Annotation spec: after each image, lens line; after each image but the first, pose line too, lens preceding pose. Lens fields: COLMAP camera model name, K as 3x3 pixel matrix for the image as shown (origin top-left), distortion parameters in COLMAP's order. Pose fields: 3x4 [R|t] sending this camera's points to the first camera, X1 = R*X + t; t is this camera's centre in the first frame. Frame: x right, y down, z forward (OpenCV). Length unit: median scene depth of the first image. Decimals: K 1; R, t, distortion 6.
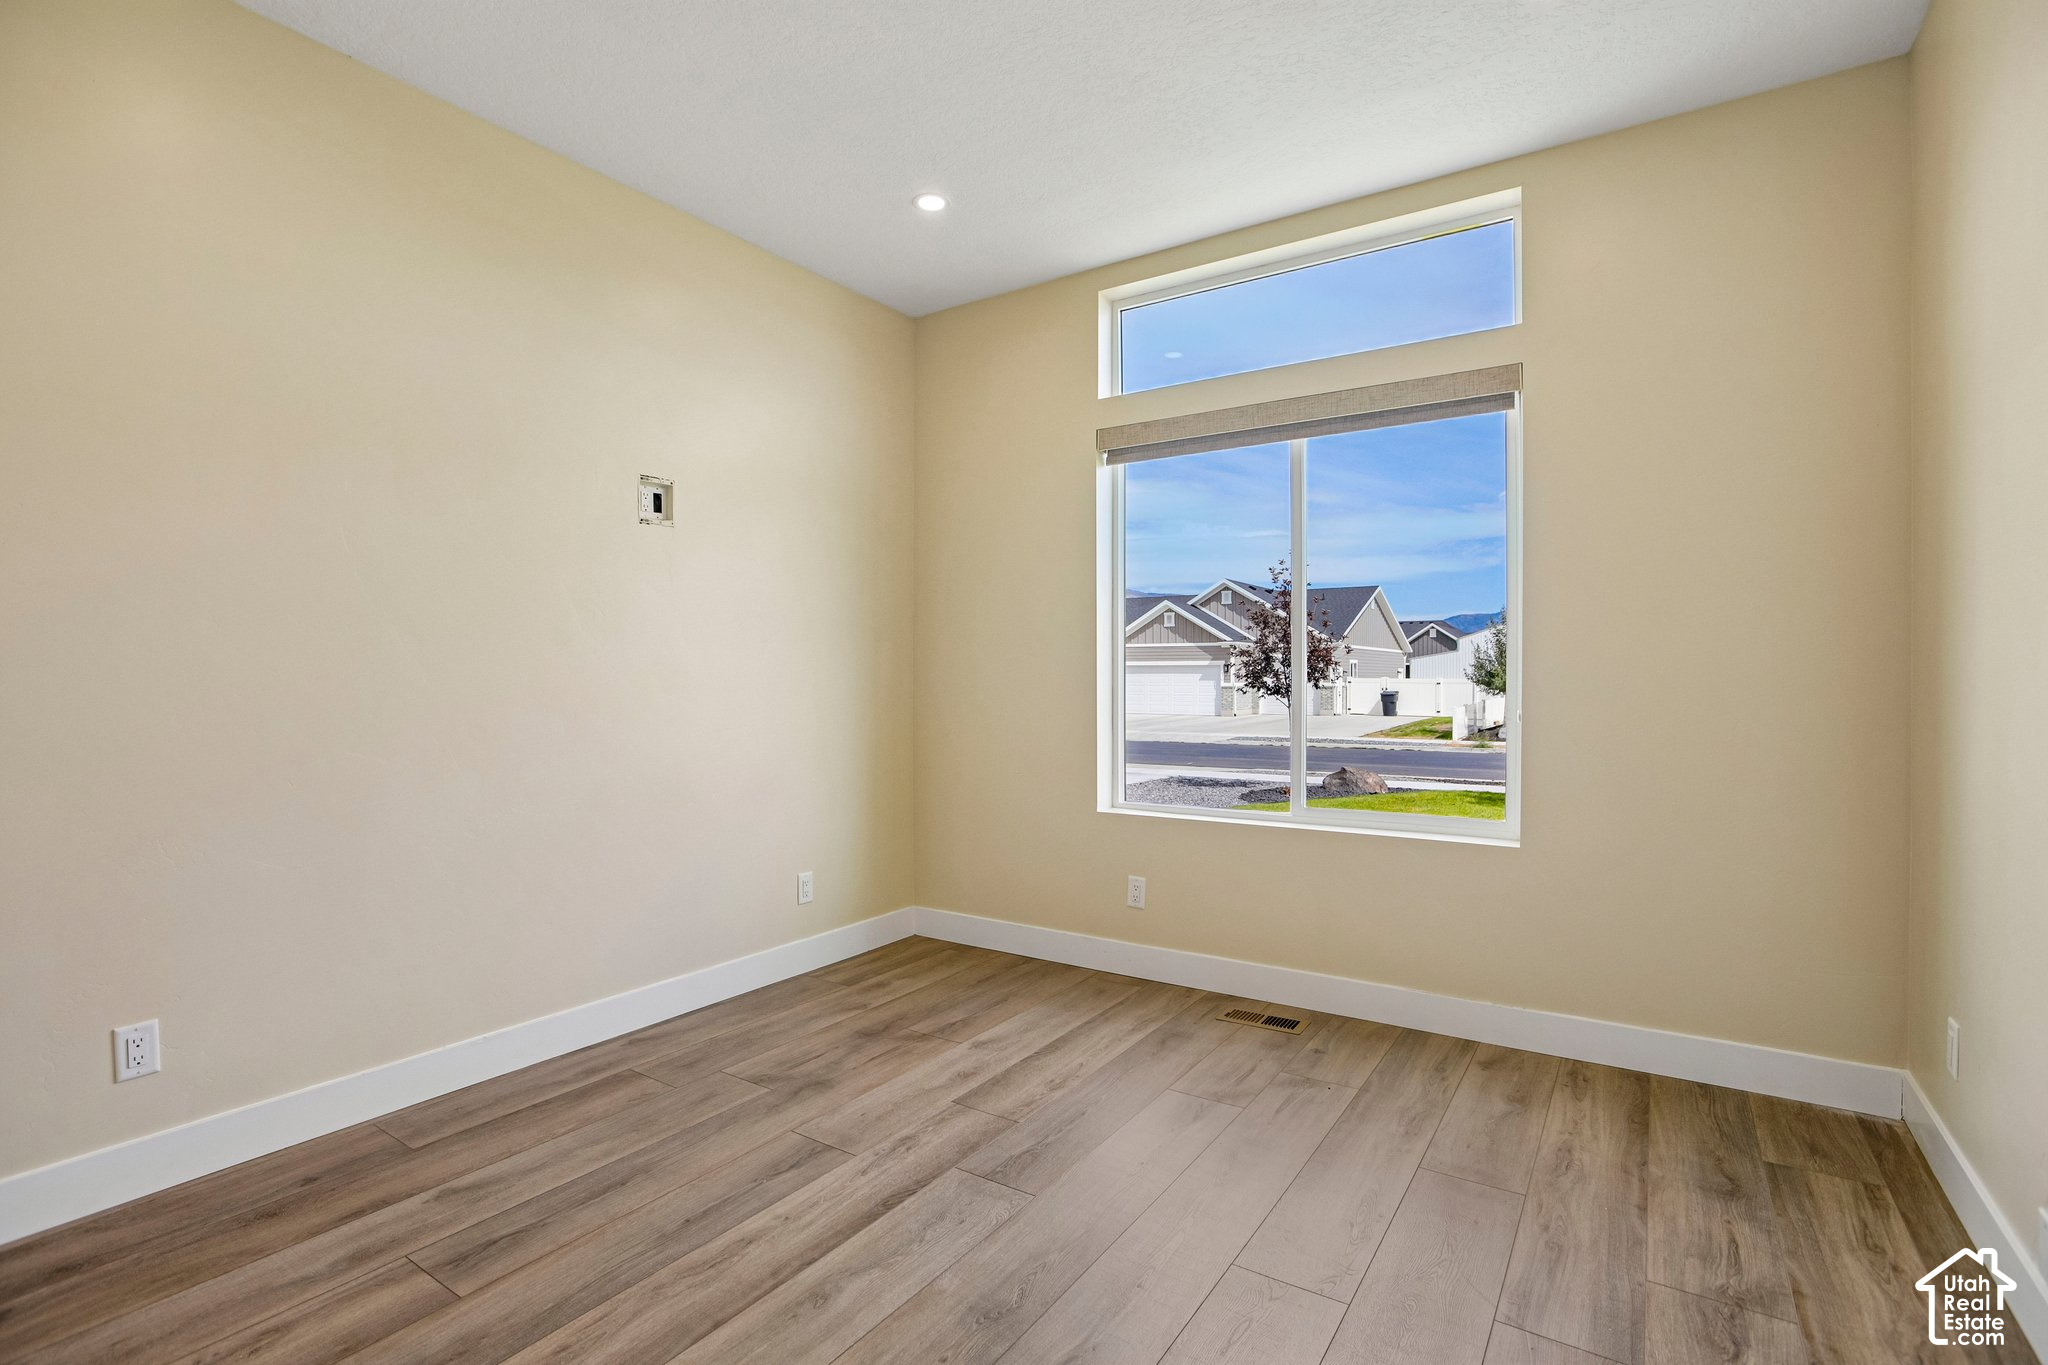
lens RADIAL K [[1000.1, 0, 1020.4], [0, 1000.1, 684.8], [0, 0, 1]] dist [-0.057075, 0.026811]
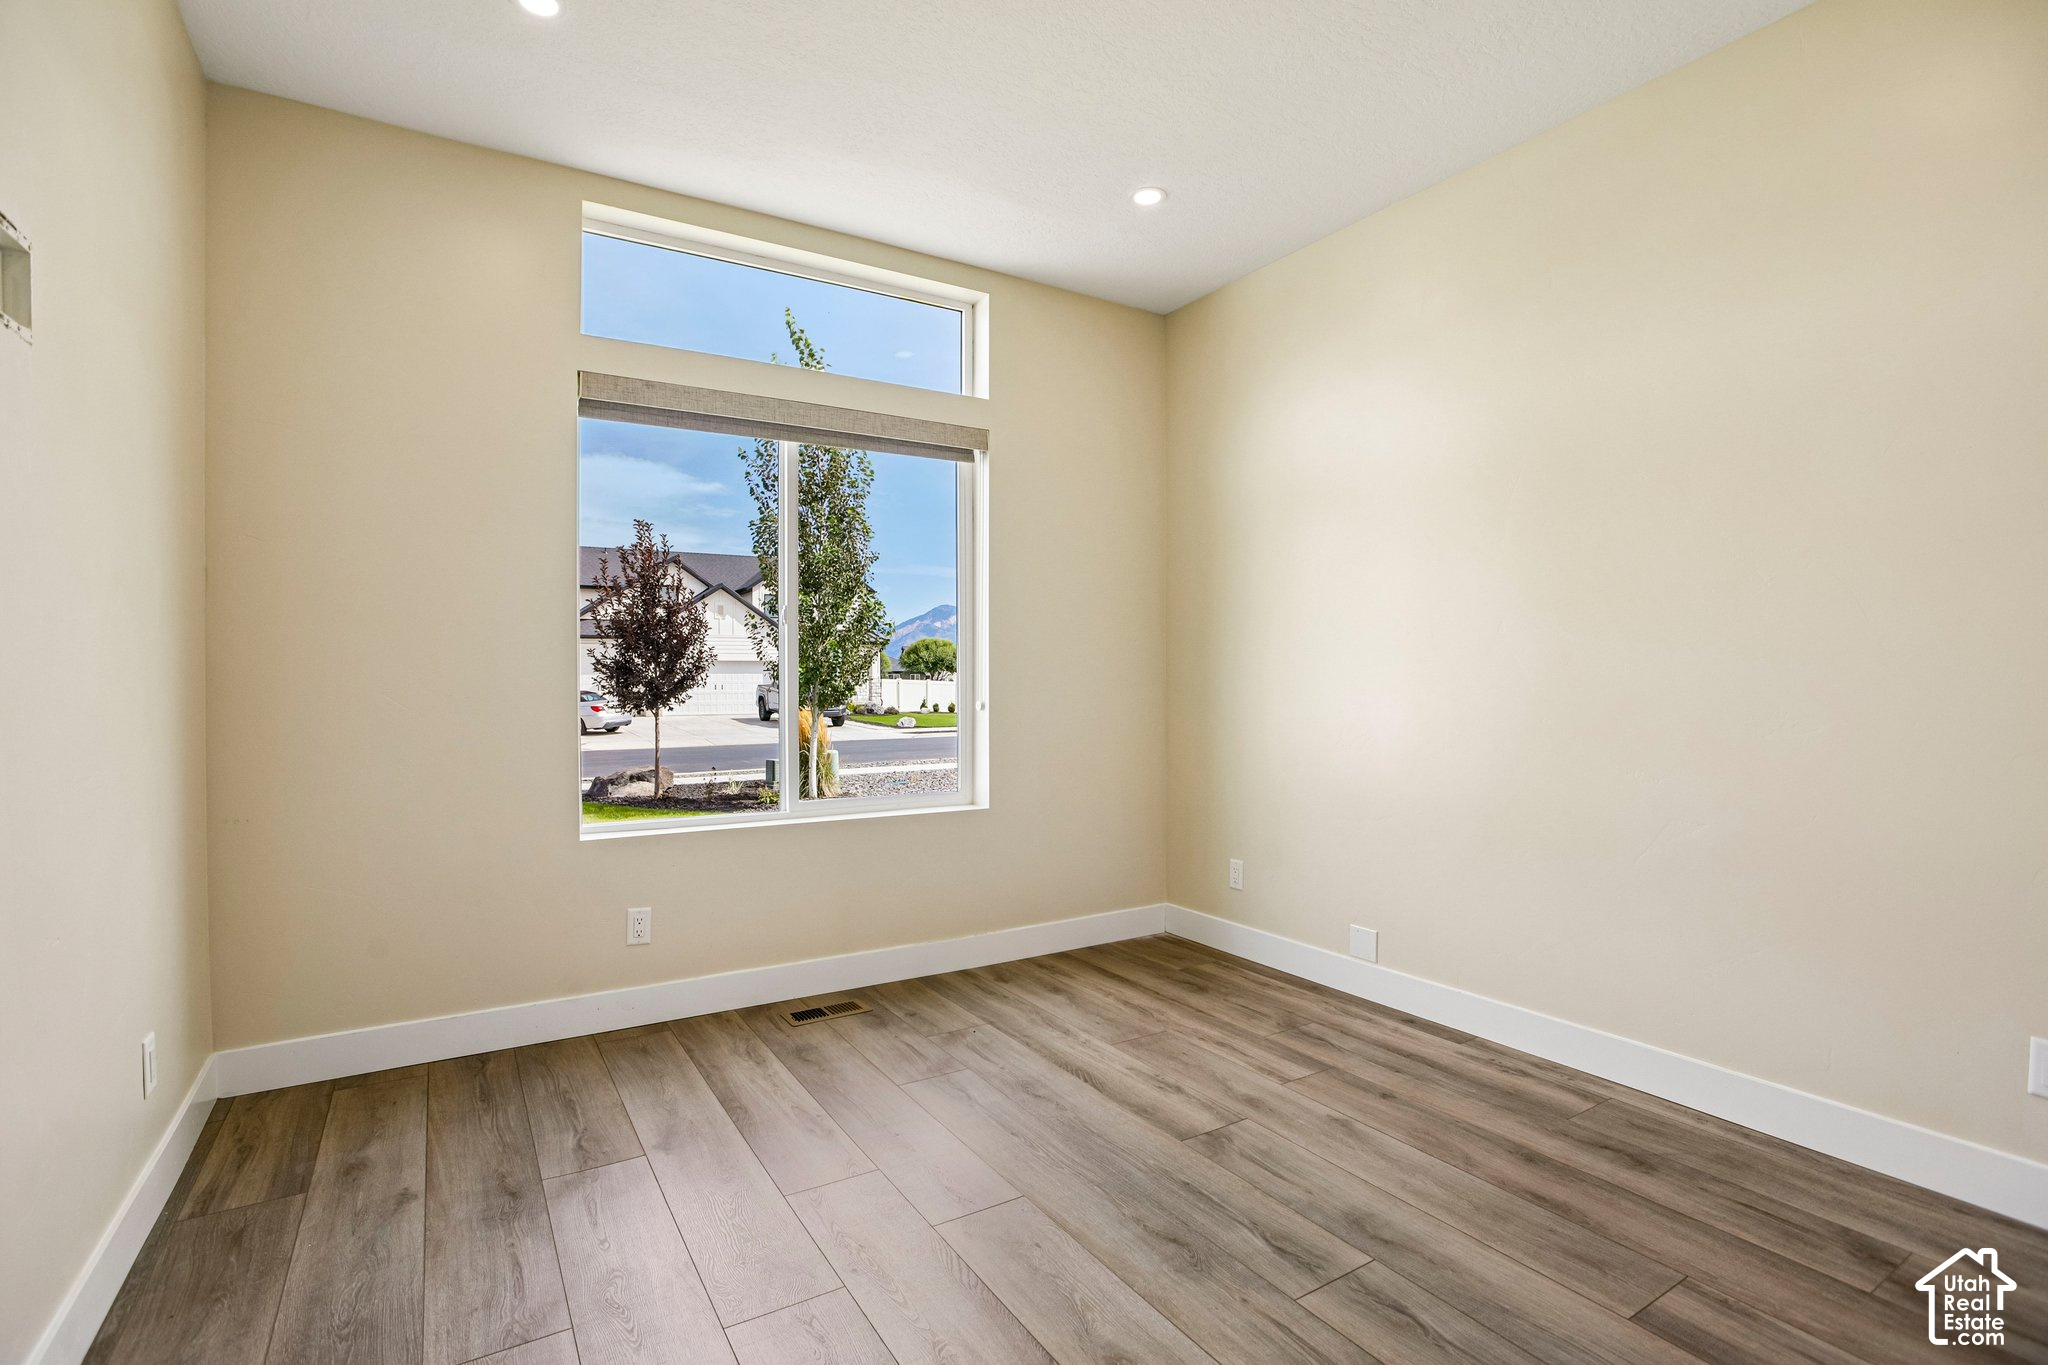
lens RADIAL K [[1000.1, 0, 1020.4], [0, 1000.1, 684.8], [0, 0, 1]] dist [-0.057075, 0.026811]
pose [[0.373973, -0.007254, 0.927411, -0.704406], [0.006034, 0.999967, 0.005388, -0.003046], [-0.927420, 0.003581, 0.374005, 0.485775]]
